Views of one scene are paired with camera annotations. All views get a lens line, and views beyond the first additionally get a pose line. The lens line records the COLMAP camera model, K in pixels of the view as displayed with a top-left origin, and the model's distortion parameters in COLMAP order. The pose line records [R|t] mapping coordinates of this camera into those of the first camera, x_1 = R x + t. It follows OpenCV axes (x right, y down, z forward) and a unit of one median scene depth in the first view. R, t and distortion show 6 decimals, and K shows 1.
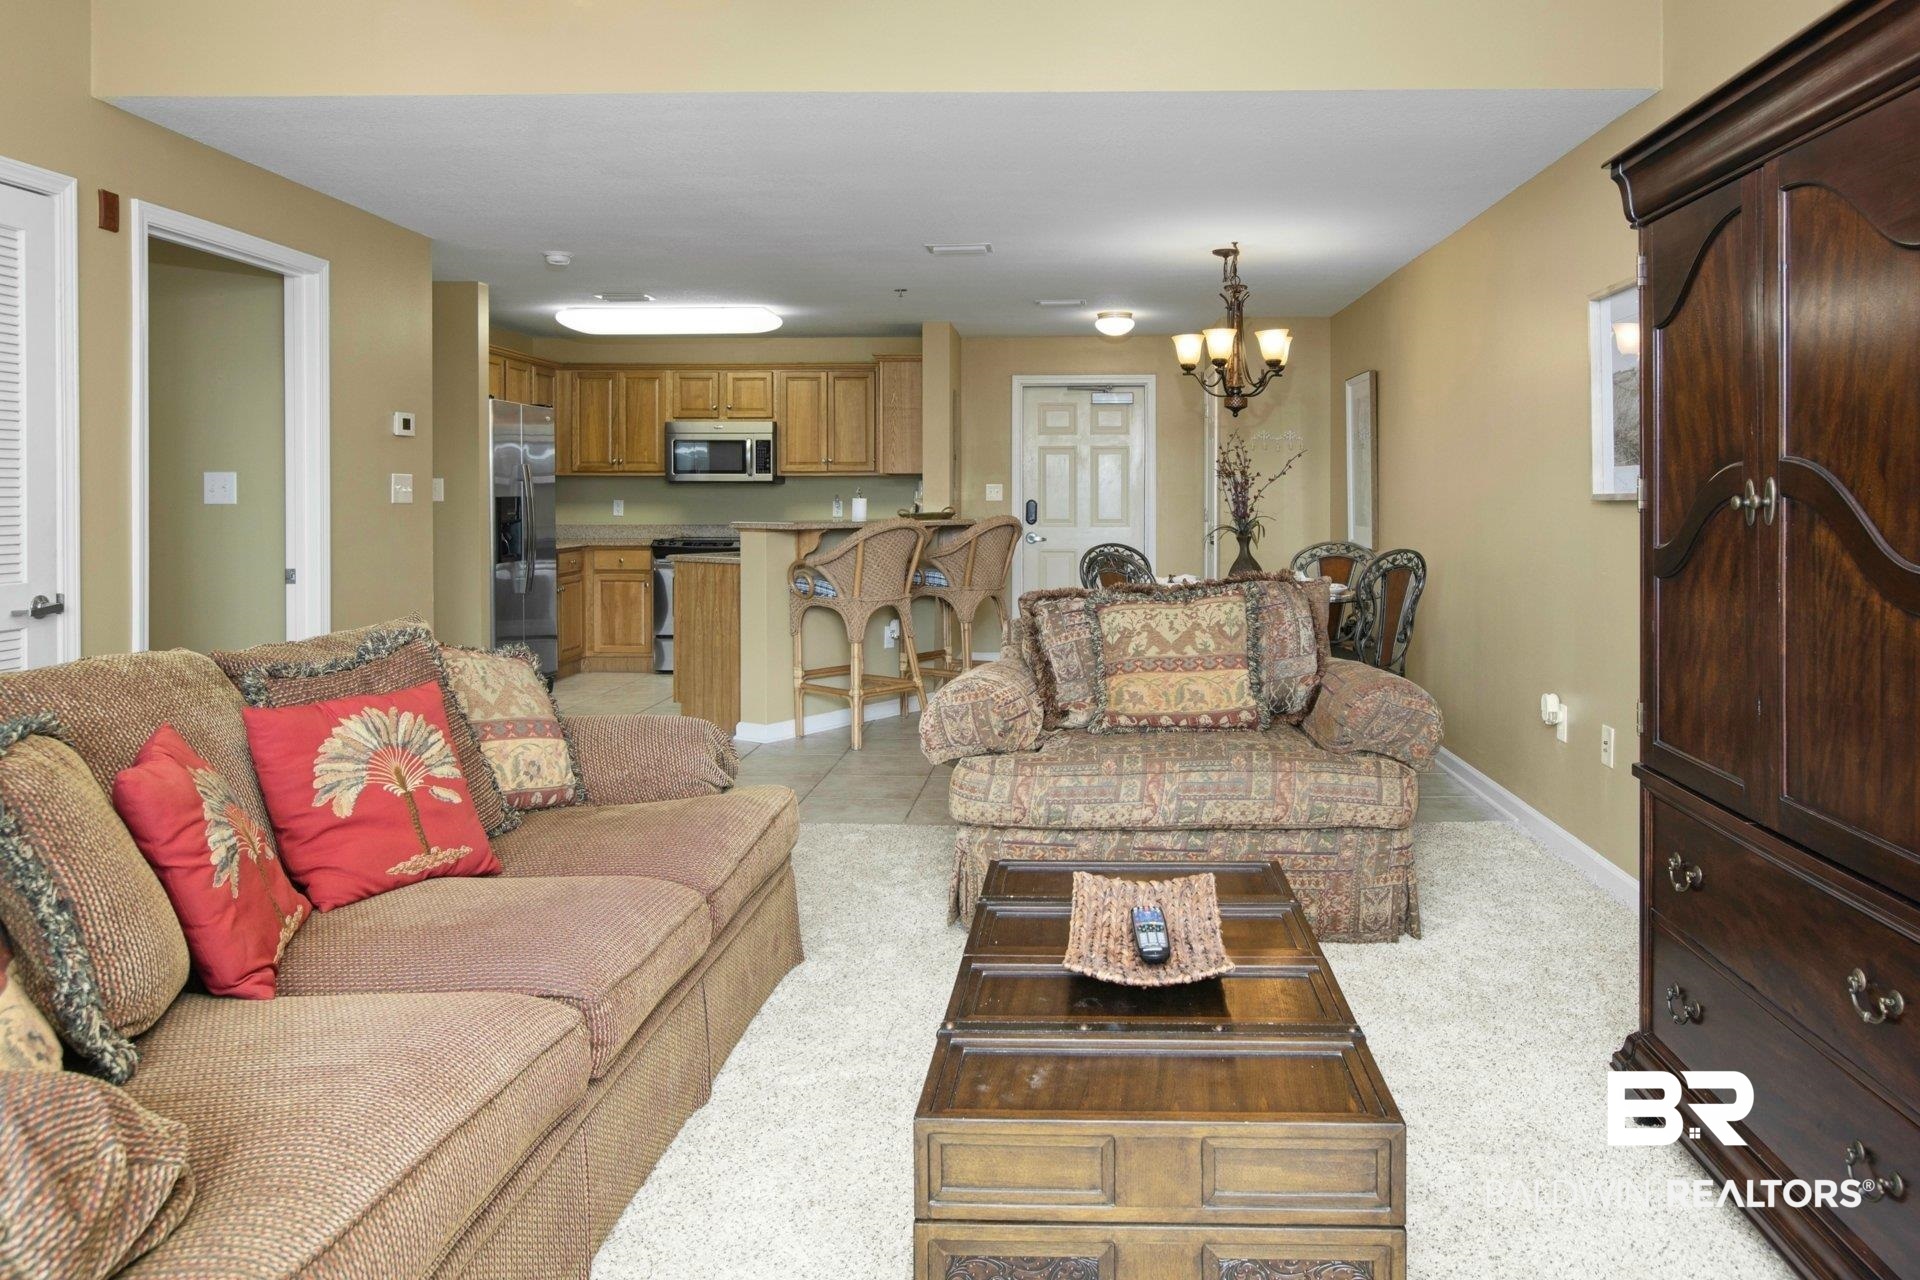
lens RADIAL K [[1362.6, 0, 1037.8], [0, 1362.6, 512.0], [0, 0, 1]] dist [-0.011699, -0.001707]
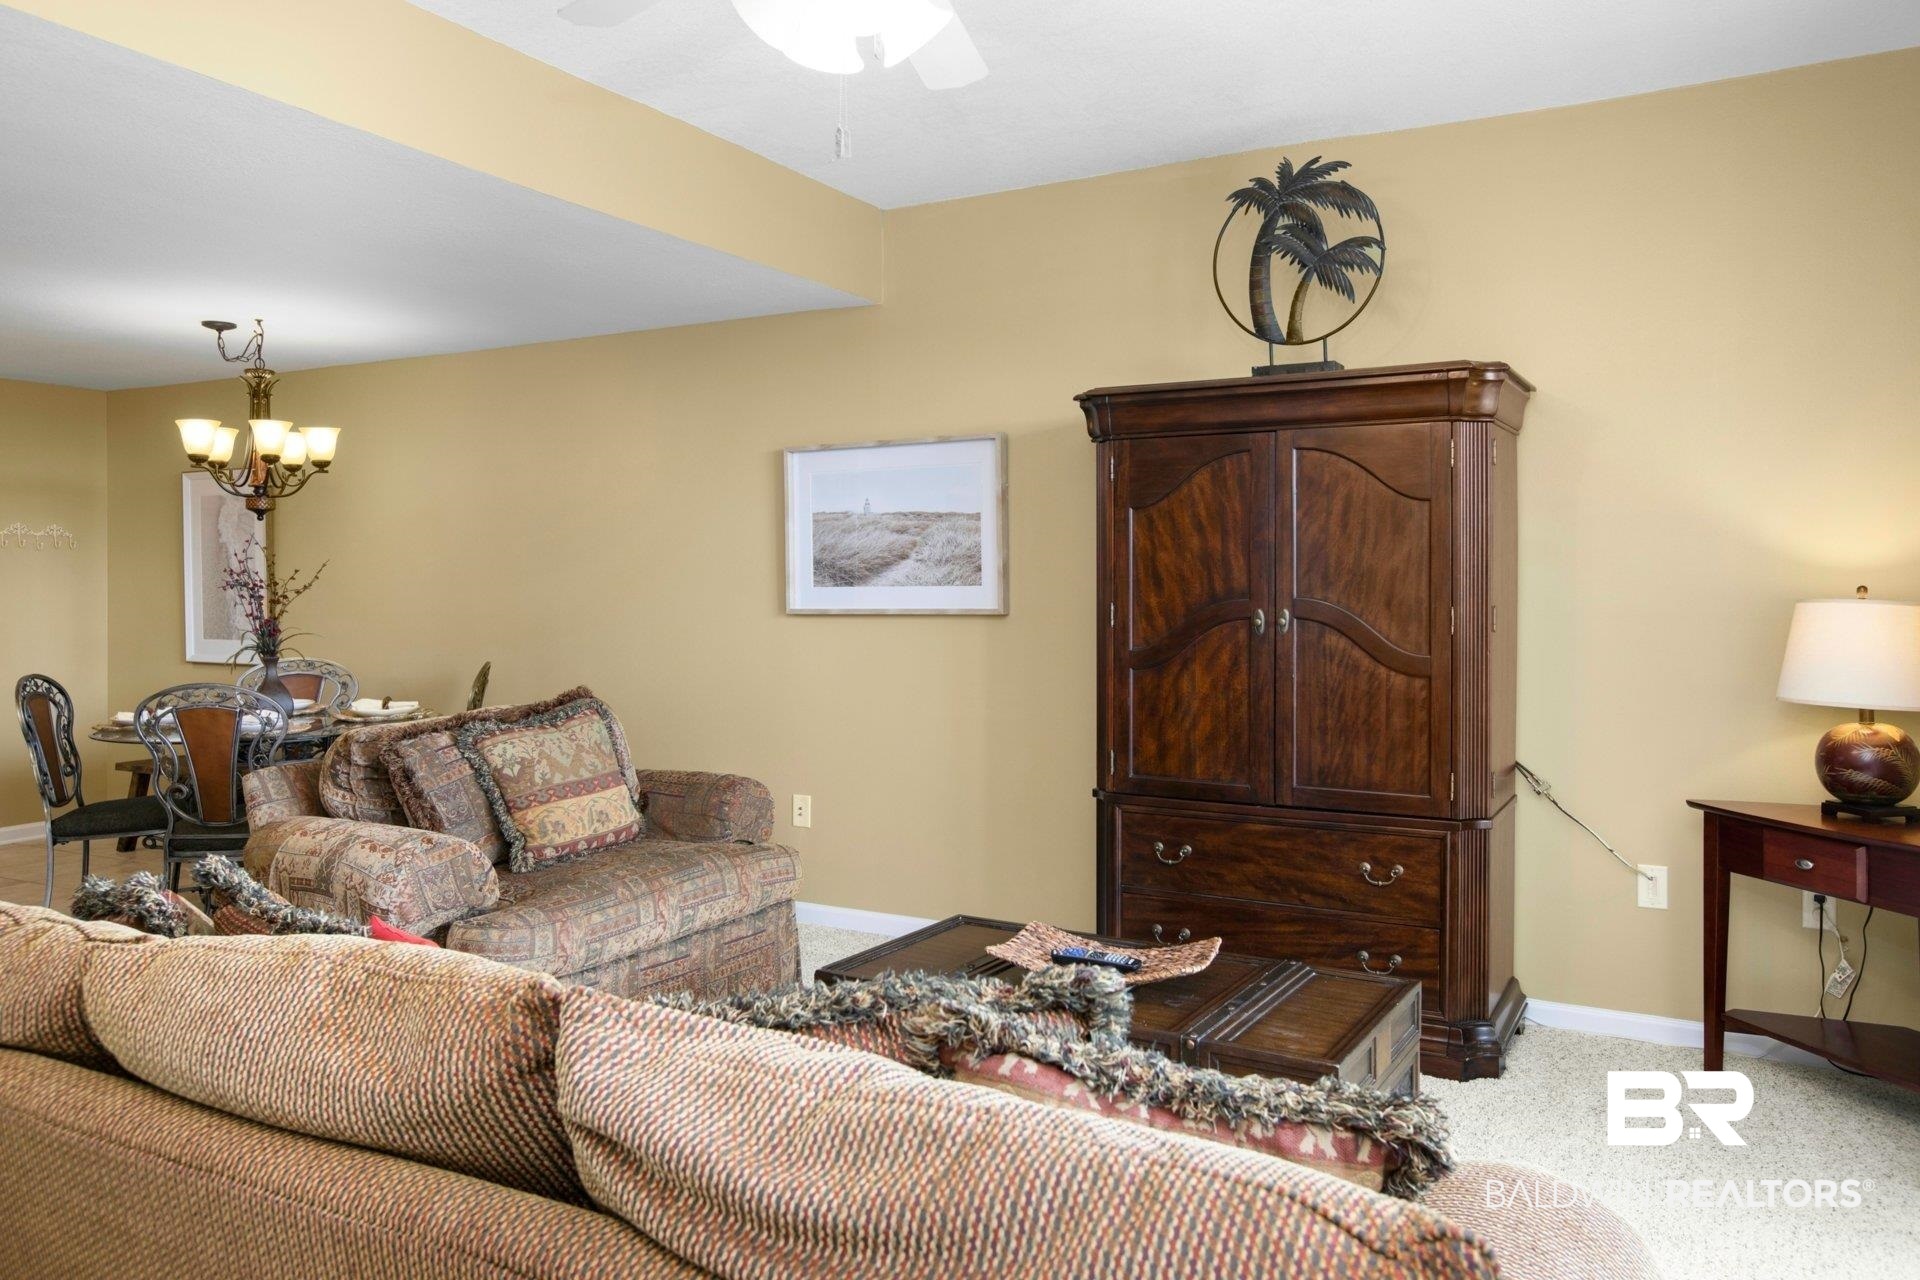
lens RADIAL K [[1375.1, 0, 998.3], [0, 1375.1, 590.6], [0, 0, 1]] dist [-0.002309, 0.009254]
pose [[0.446579, -0.002156, 0.894742, -0.396439], [0.012165, 0.999919, -0.003662, -0.014634], [-0.894662, 0.012519, 0.446569, 0.168958]]
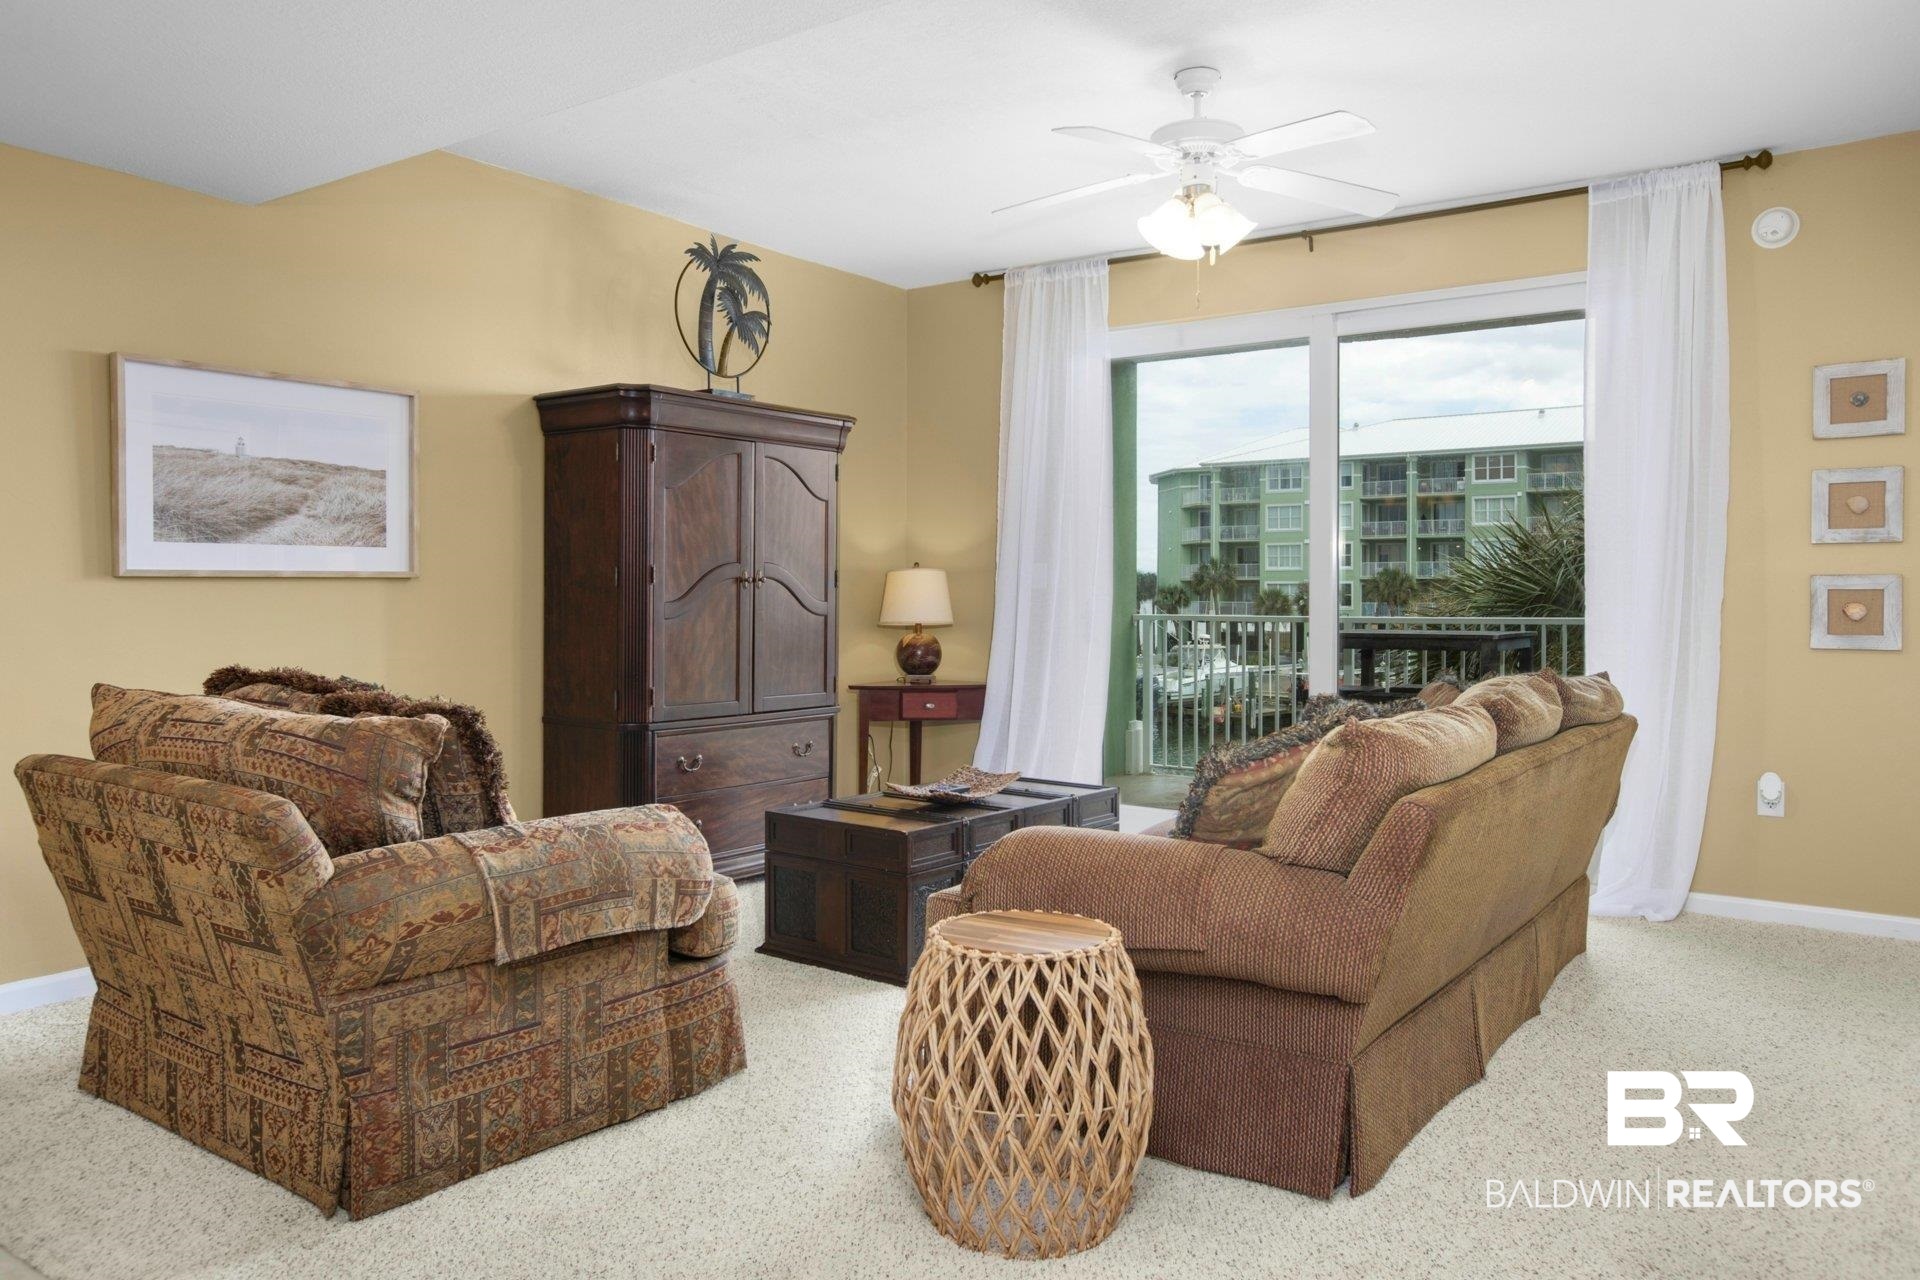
lens RADIAL K [[1375.1, 0, 955.2], [0, 1375.1, 626.7], [0, 0, 1]] dist [-0.002309, 0.009254]
pose [[-0.829601, -0.008623, 0.558290, -0.371026], [0.010767, 0.999448, 0.031435, 0.001459], [-0.558253, 0.032090, -0.829050, 0.929508]]
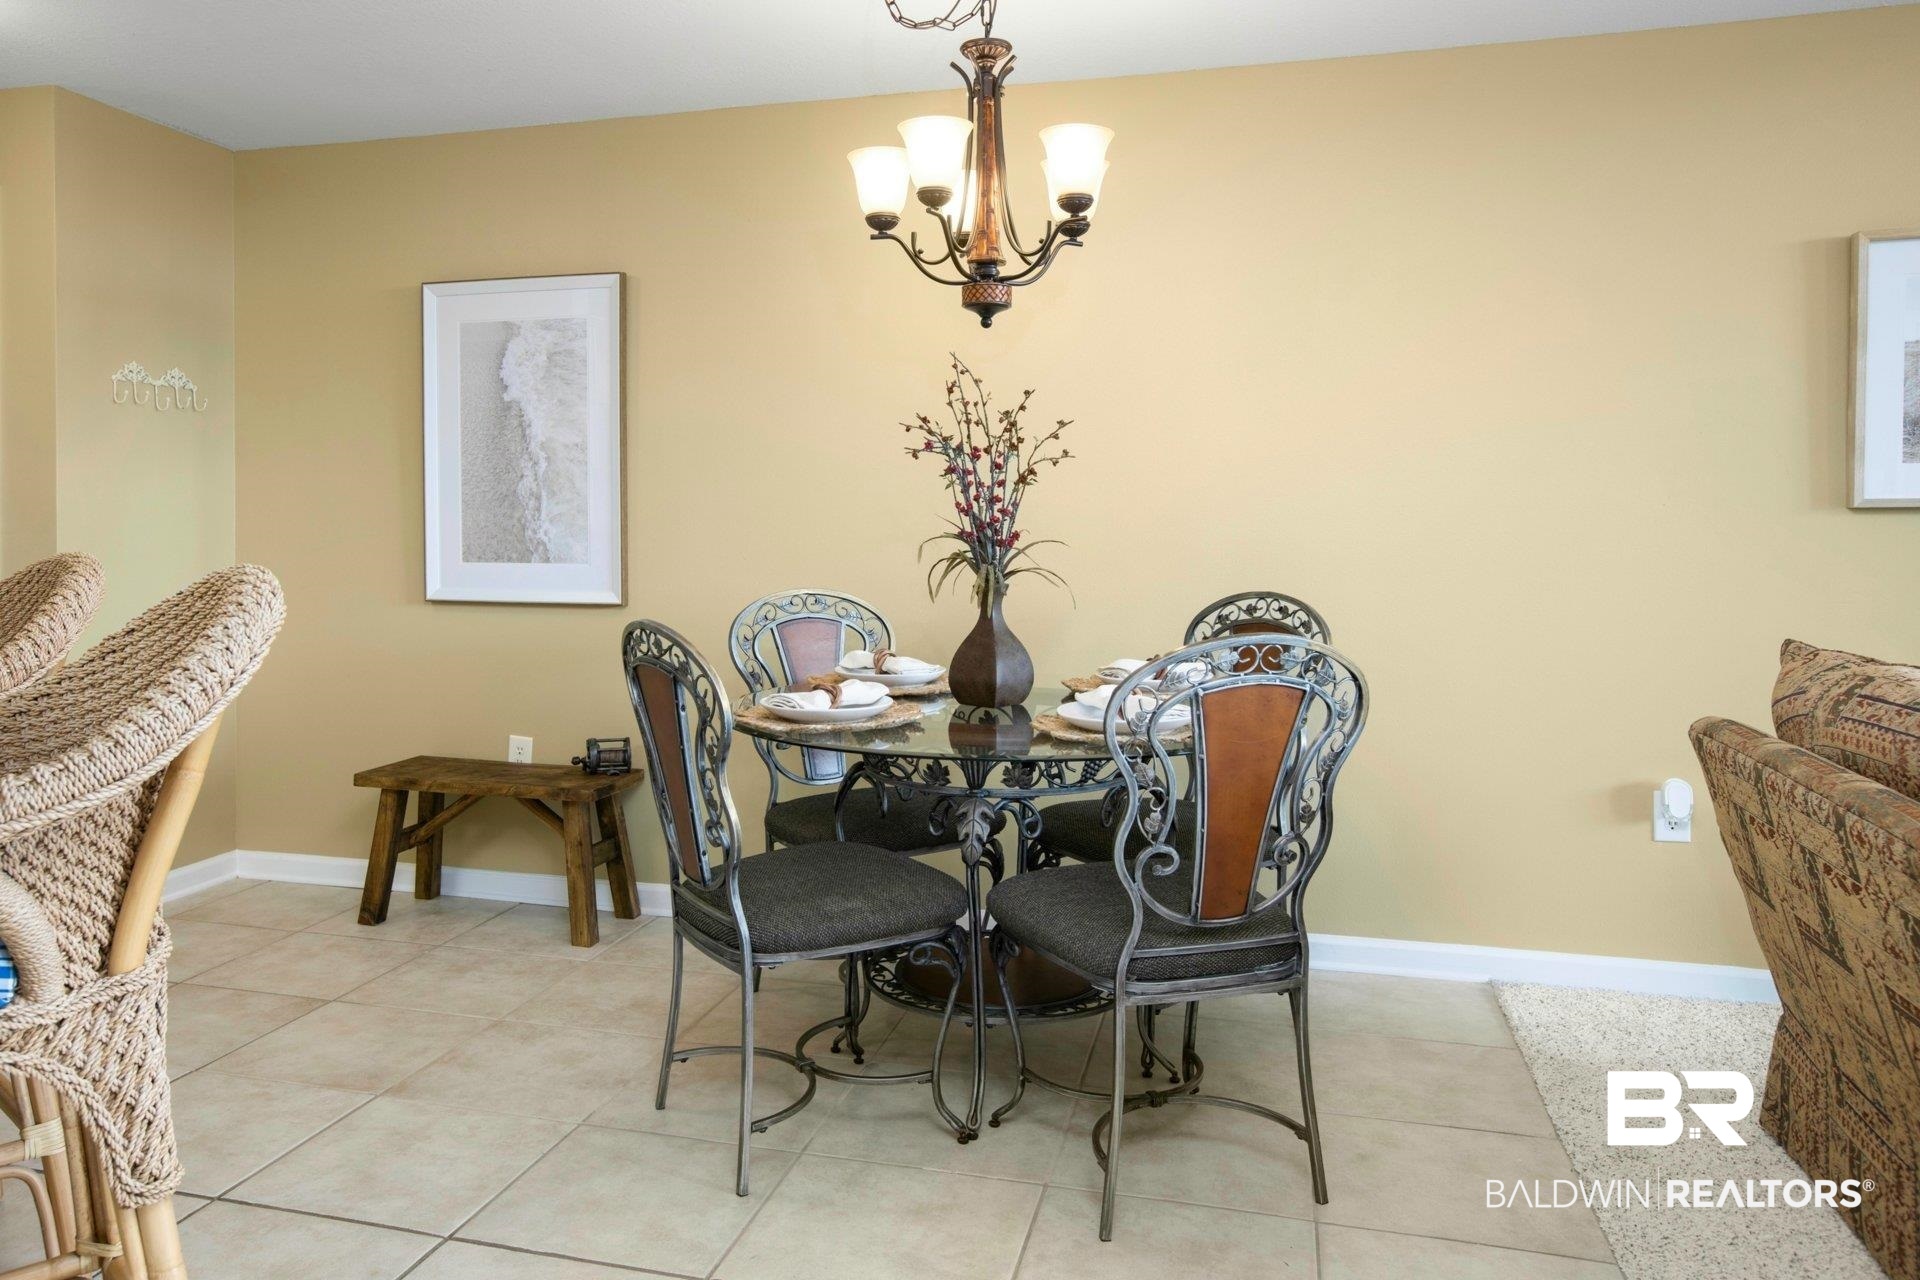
lens RADIAL K [[1382.2, 0, 907.4], [0, 1382.2, 543.9], [0, 0, 1]] dist [-0.034867, 0.040969]
pose [[0.261147, -0.007640, 0.965269, -0.291596], [0.010141, 0.999935, 0.005171, 0.001542], [-0.965246, 0.008438, 0.261208, 0.832293]]
